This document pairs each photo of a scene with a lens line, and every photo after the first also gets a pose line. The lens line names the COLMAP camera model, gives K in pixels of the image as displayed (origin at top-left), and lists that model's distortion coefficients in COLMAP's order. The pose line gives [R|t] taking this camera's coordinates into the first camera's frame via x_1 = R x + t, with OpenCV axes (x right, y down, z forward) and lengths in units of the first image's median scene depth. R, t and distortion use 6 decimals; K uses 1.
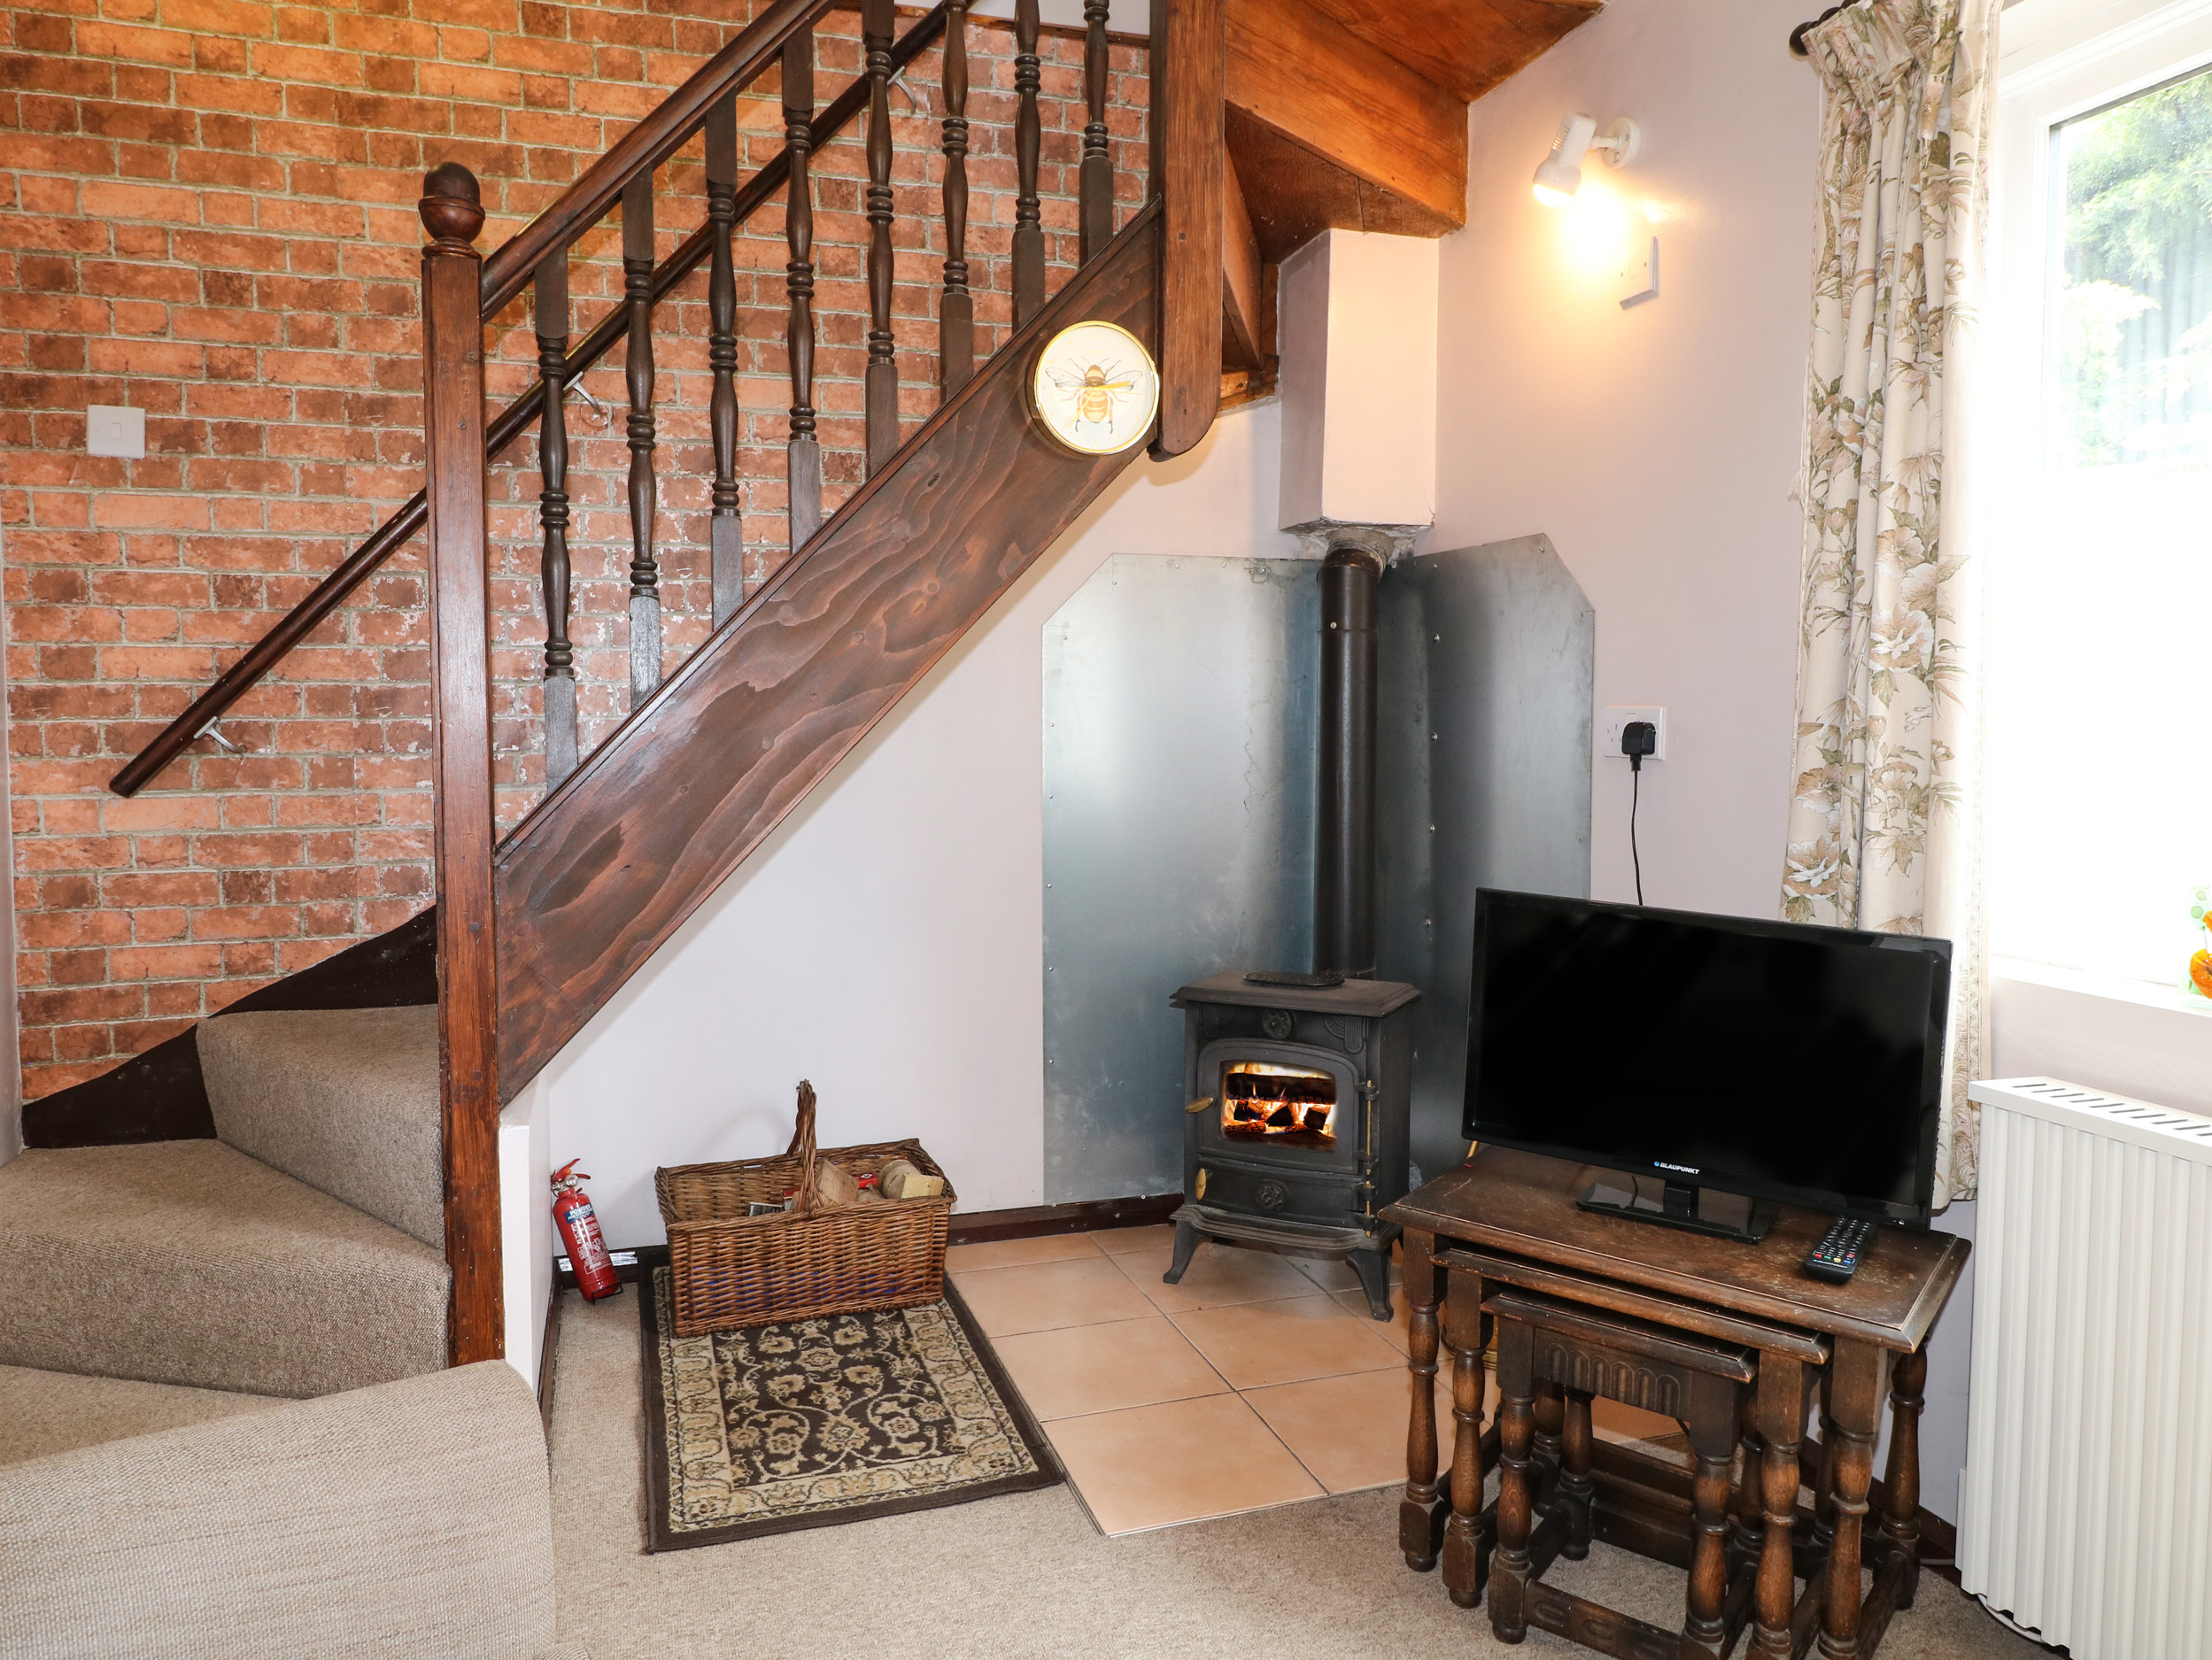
lens RADIAL K [[1530.8, 0, 1106.0], [0, 1530.8, 830.0], [0, 0, 1]] dist [-0.001250, -0.004812]
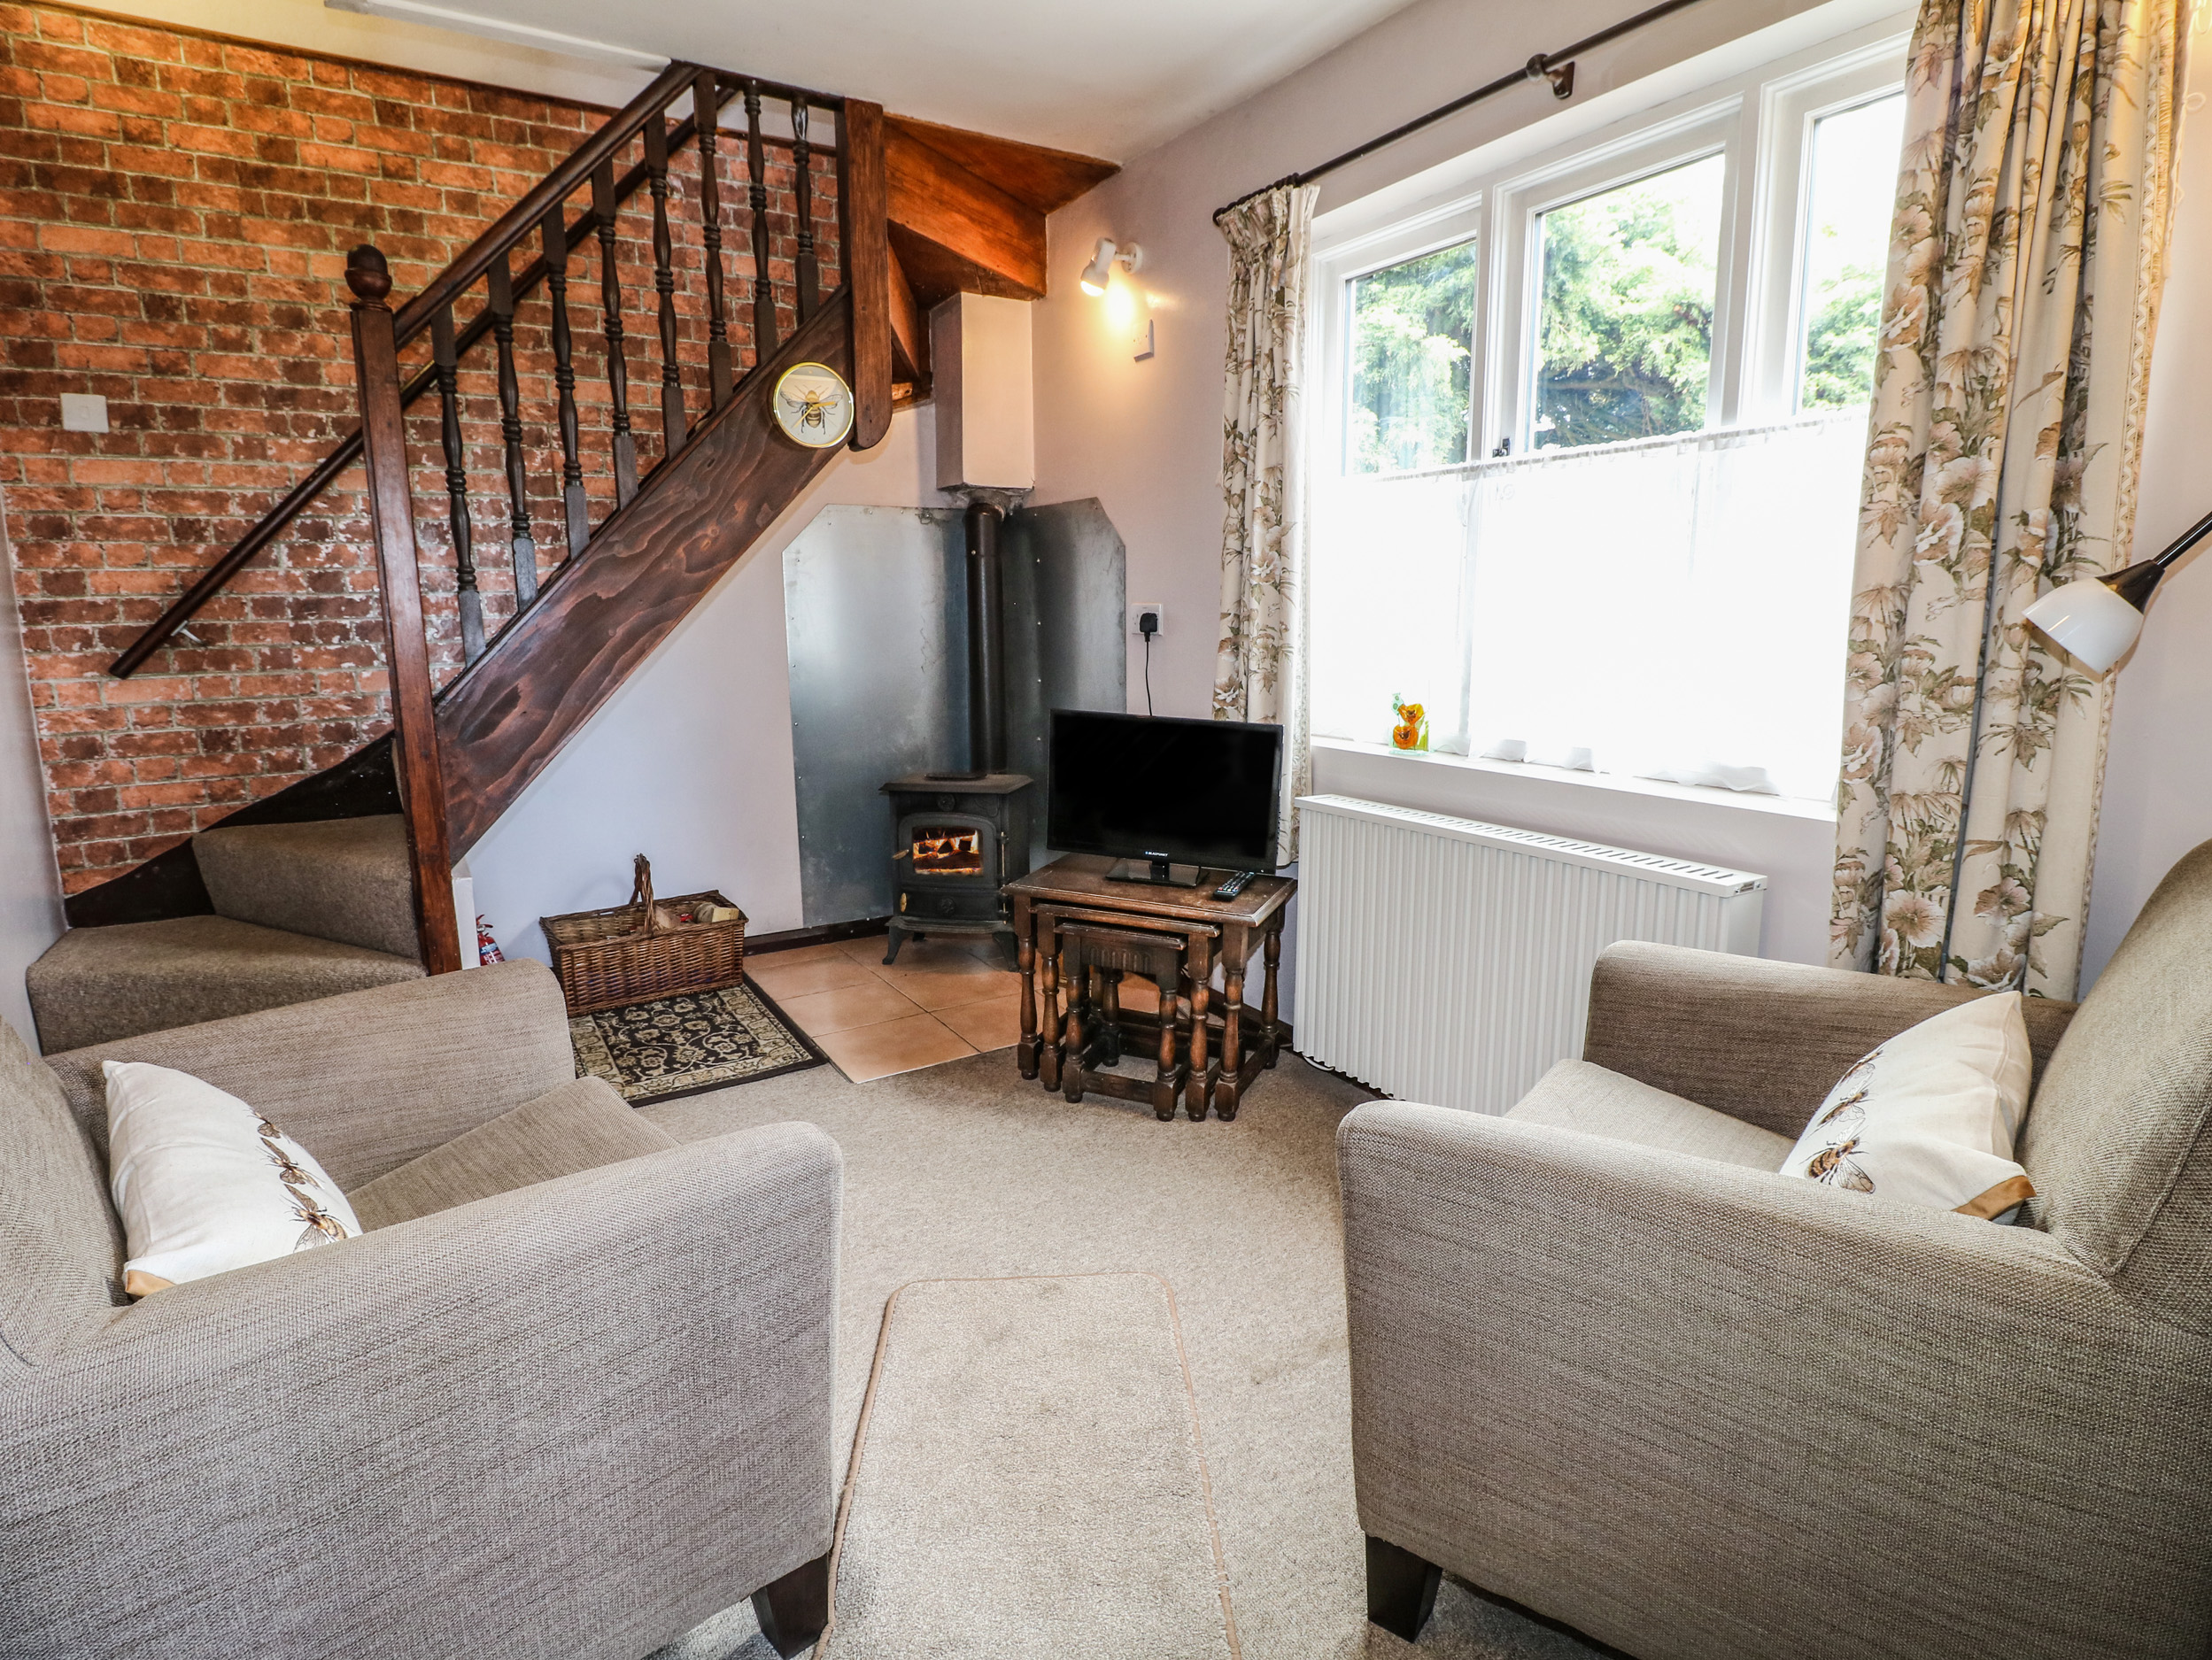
lens RADIAL K [[1151.7, 0, 1100.5], [0, 1151.7, 813.7], [0, 0, 1]] dist [0.000602, -0.015437]
pose [[0.972685, -0.049532, 0.226785, -0.007678], [0.026556, 0.994299, 0.103267, 0.017267], [-0.230607, -0.094423, 0.968455, -0.242564]]
